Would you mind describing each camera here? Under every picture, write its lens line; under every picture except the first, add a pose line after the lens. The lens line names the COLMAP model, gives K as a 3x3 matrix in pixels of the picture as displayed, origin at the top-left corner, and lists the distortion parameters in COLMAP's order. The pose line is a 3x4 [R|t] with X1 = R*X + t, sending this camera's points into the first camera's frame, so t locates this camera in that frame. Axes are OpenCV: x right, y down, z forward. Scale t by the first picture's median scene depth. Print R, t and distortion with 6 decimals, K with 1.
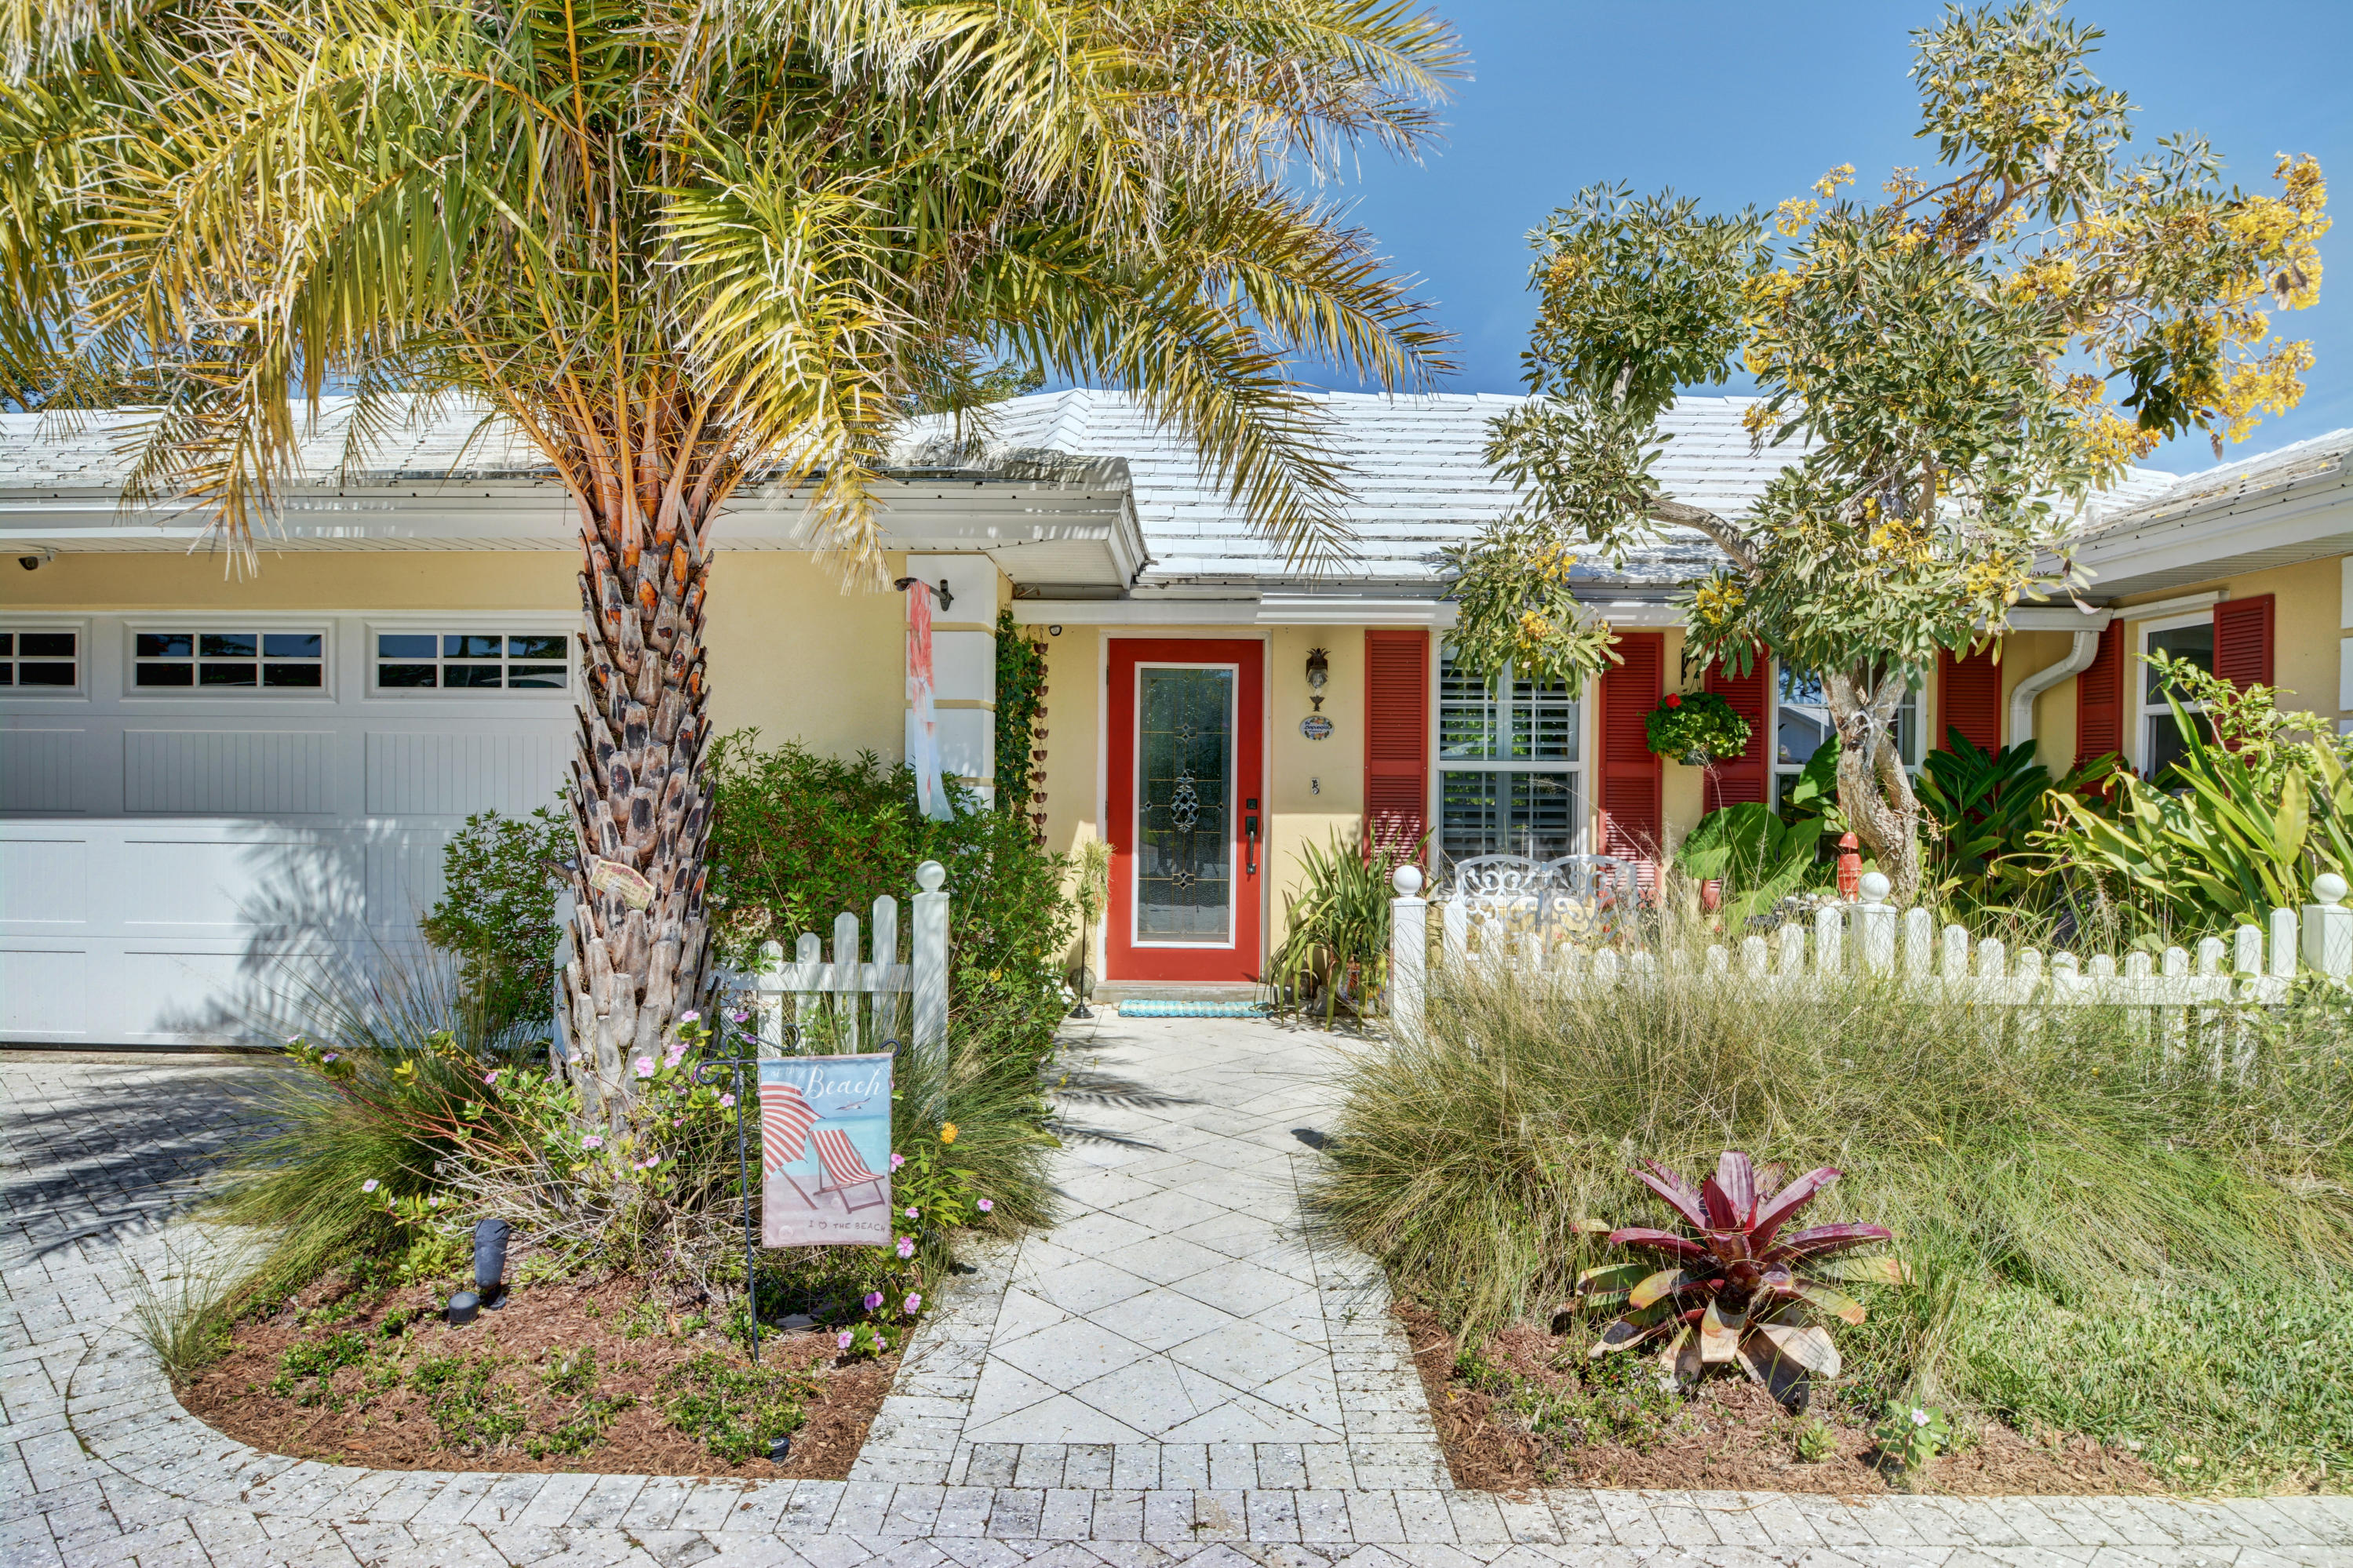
lens RADIAL K [[1512.4, 0, 1185.1], [0, 1512.4, 790.9], [0, 0, 1]] dist [-0.010808, -0.003299]
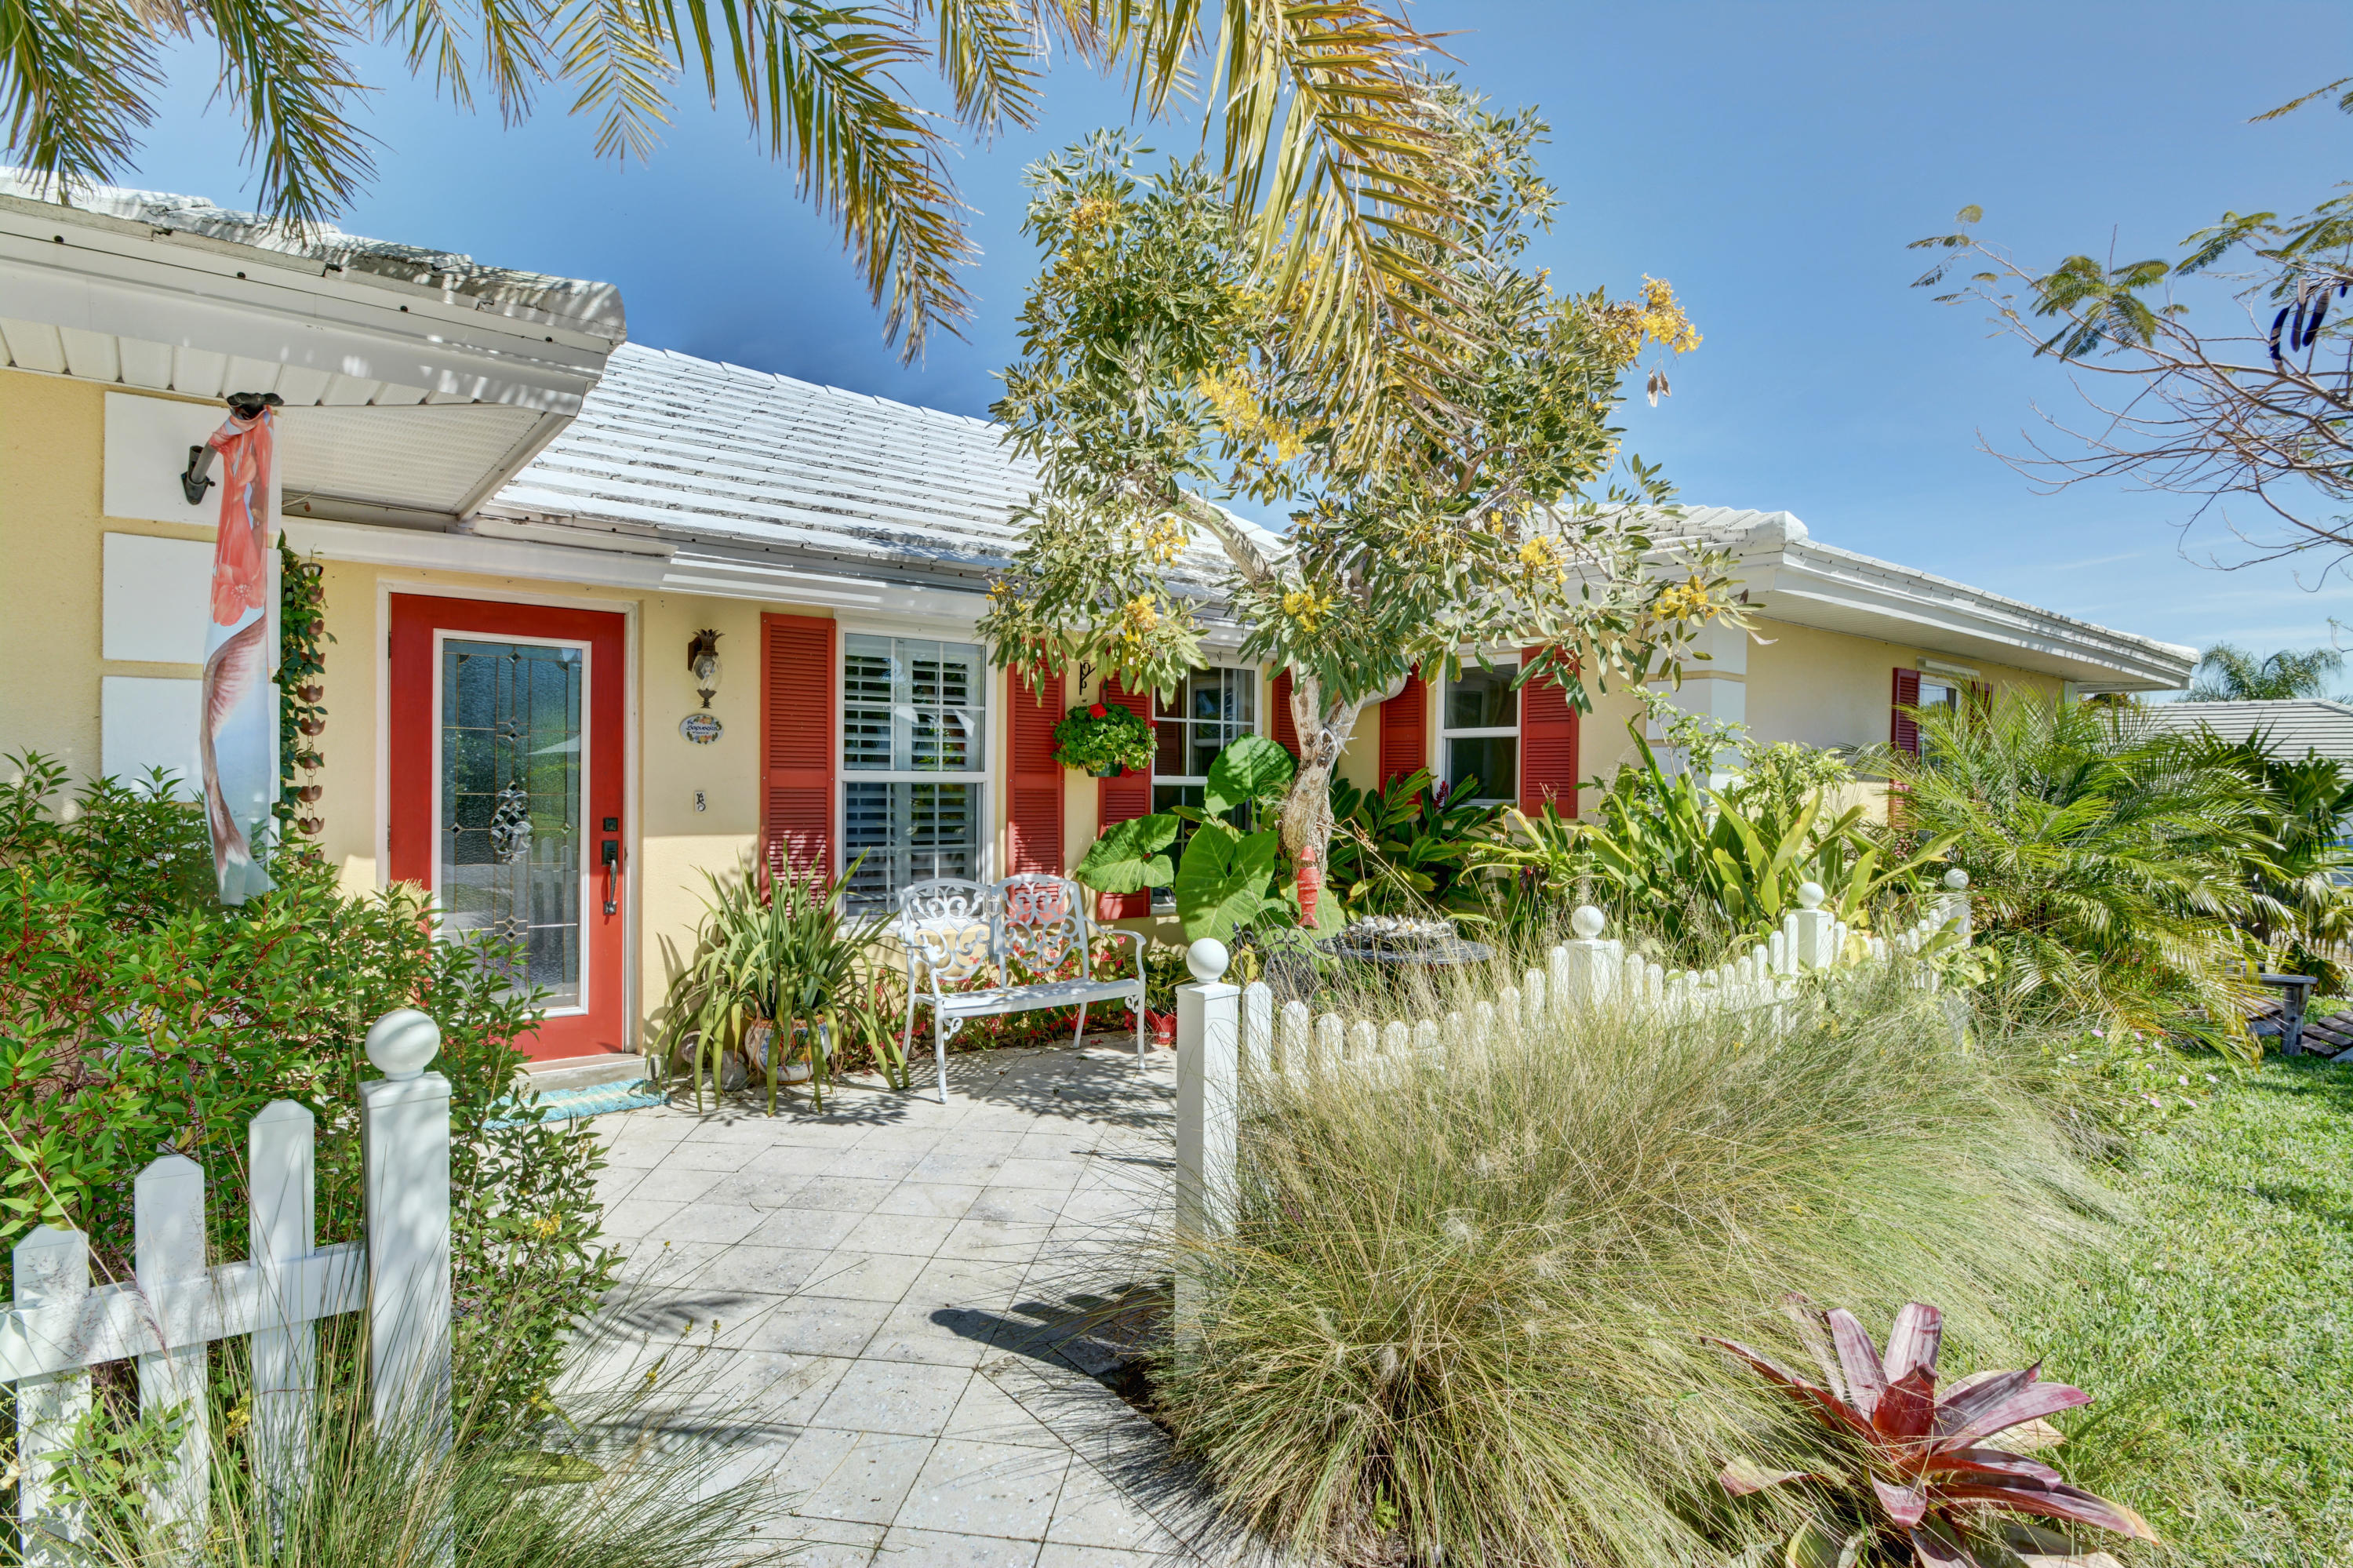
lens RADIAL K [[1241.2, 0, 1192.0], [0, 1241.2, 786.2], [0, 0, 1]] dist [-0.007856, -0.009979]
pose [[0.777616, 0.000712, 0.628739, -0.148971], [-0.002029, 0.999997, 0.001377, -0.014835], [-0.628737, -0.002346, 0.777615, 0.387340]]
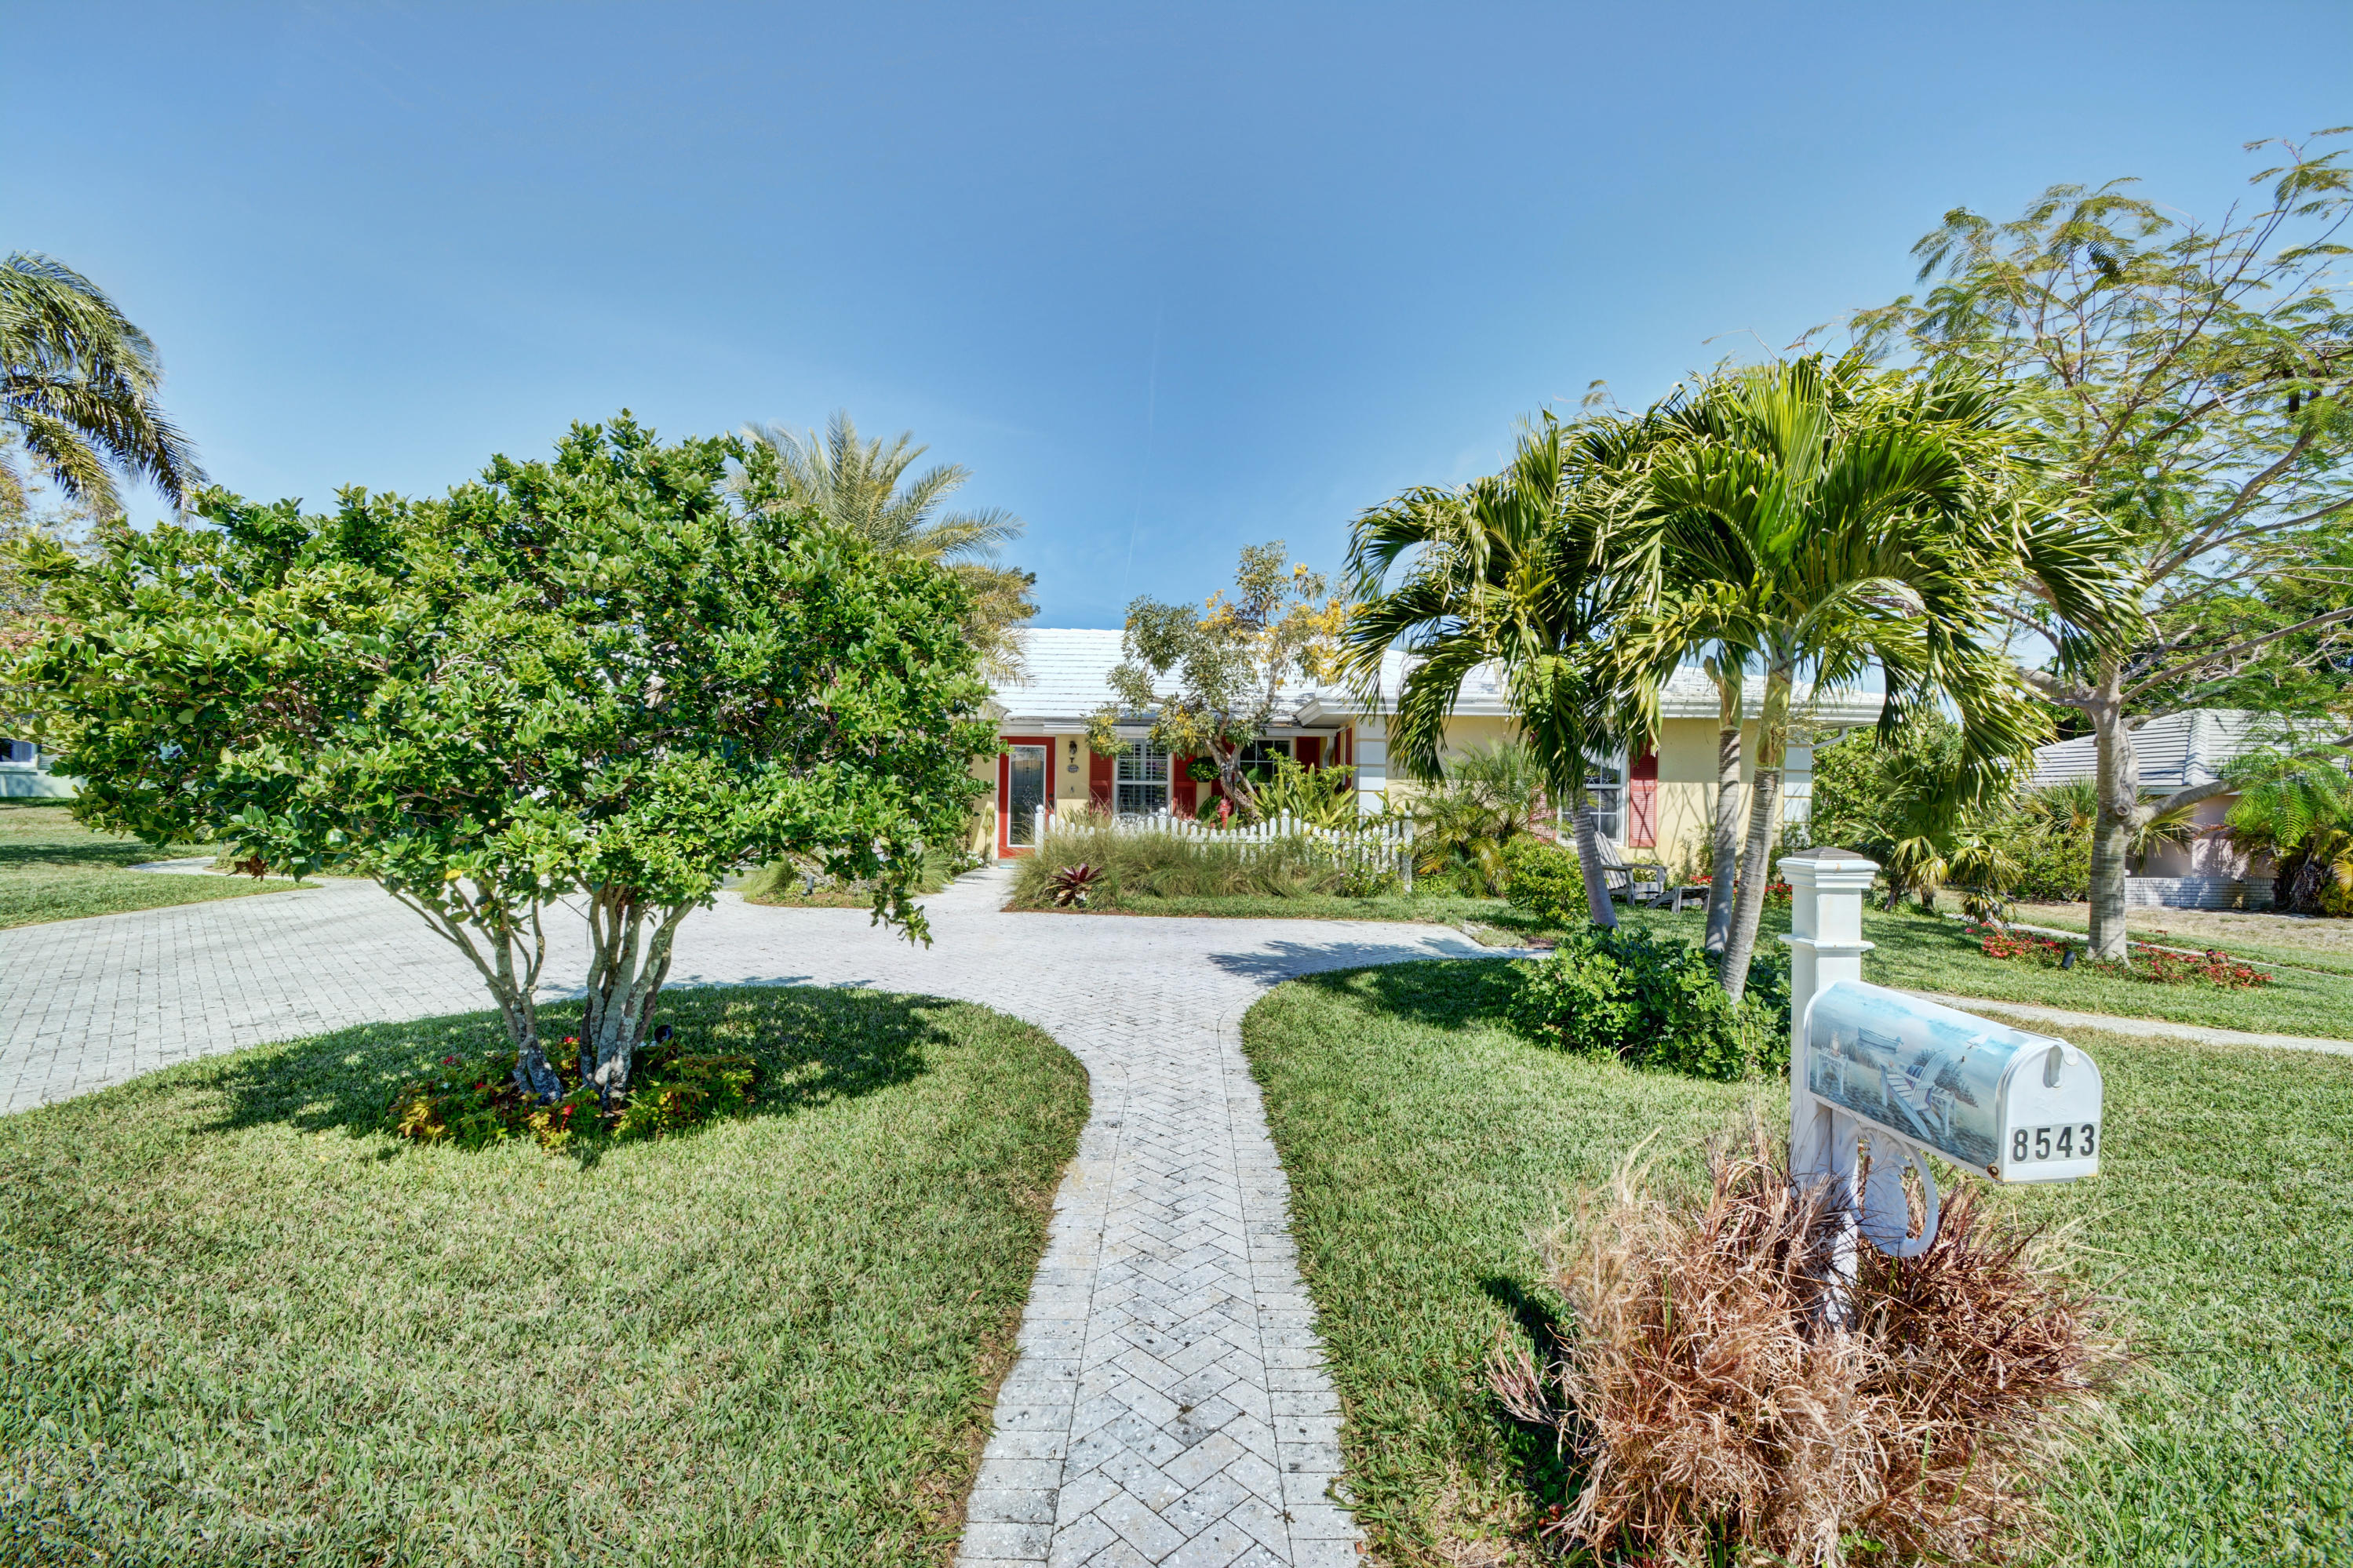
lens RADIAL K [[1035.0, 0, 1184.9], [0, 1035.0, 785.6], [0, 0, 1]] dist [0.006987, -0.012621]
pose [[0.999843, 0.008468, 0.015588, 0.318744], [-0.008075, 0.999653, -0.025093, 0.044074], [-0.015795, 0.024963, 0.999564, -1.113104]]
